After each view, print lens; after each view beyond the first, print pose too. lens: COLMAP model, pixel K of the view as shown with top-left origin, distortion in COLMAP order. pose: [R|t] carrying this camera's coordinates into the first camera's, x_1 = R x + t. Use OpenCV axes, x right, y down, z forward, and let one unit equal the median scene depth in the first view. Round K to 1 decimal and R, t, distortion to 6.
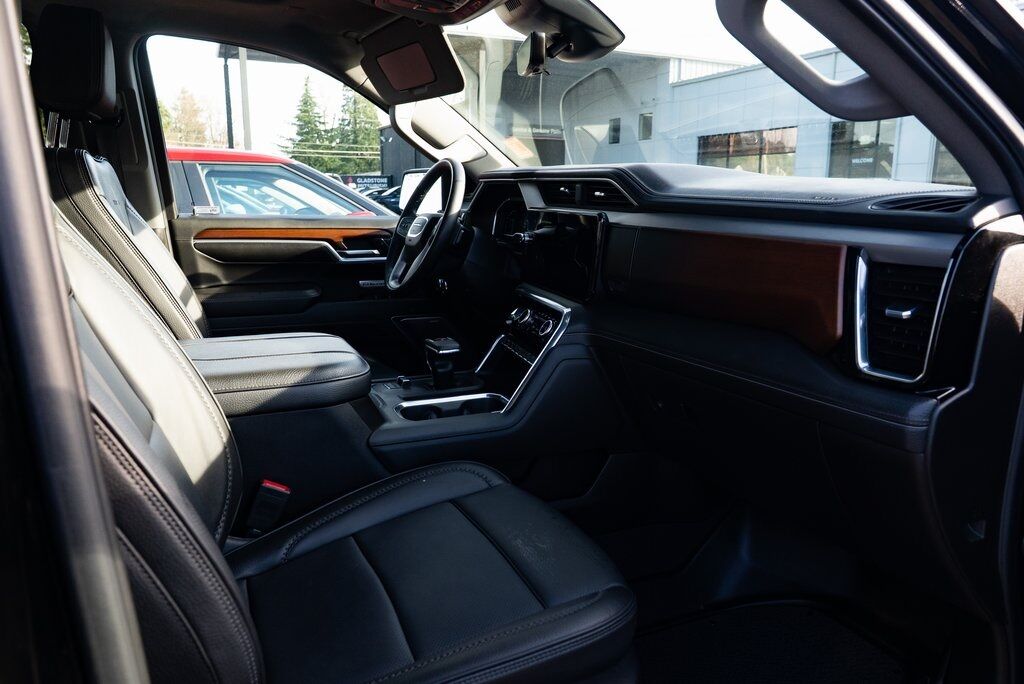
lens RADIAL K [[757.0, 0, 512.0], [0, 757.0, 342.0], [0, 0, 1]] dist [0.001998, 0.002926]
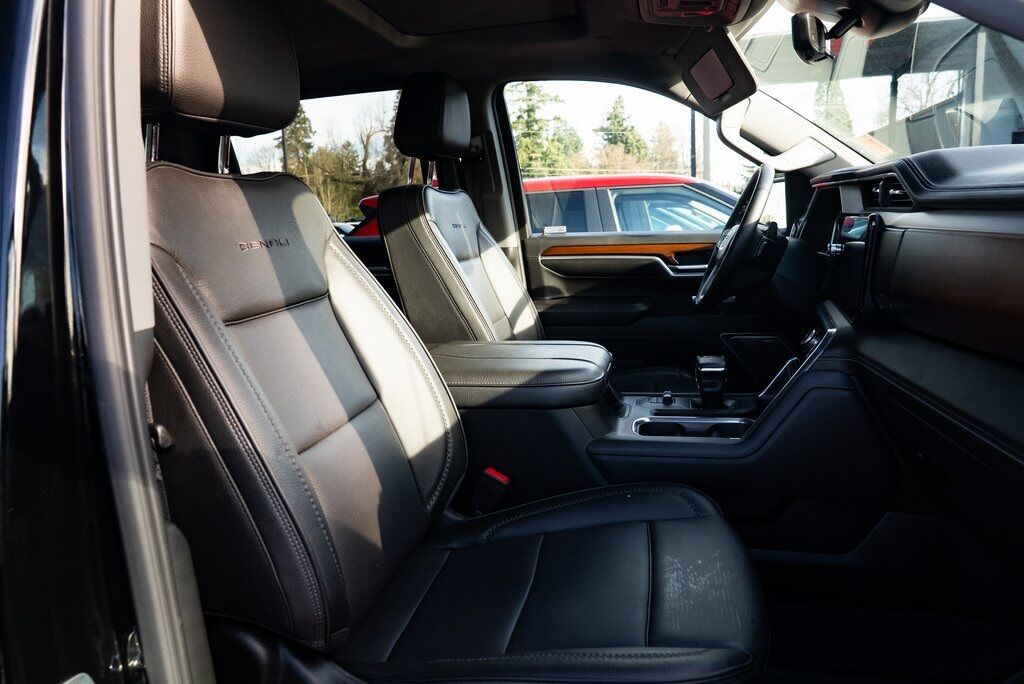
lens RADIAL K [[757.0, 0, 512.0], [0, 757.0, 342.0], [0, 0, 1]] dist [0.001998, 0.002926]
pose [[0.792104, 0.053873, -0.608004, 0.259044], [-0.070709, 0.997490, -0.003735, -0.000844], [0.606276, 0.045950, 0.793925, 0.090622]]
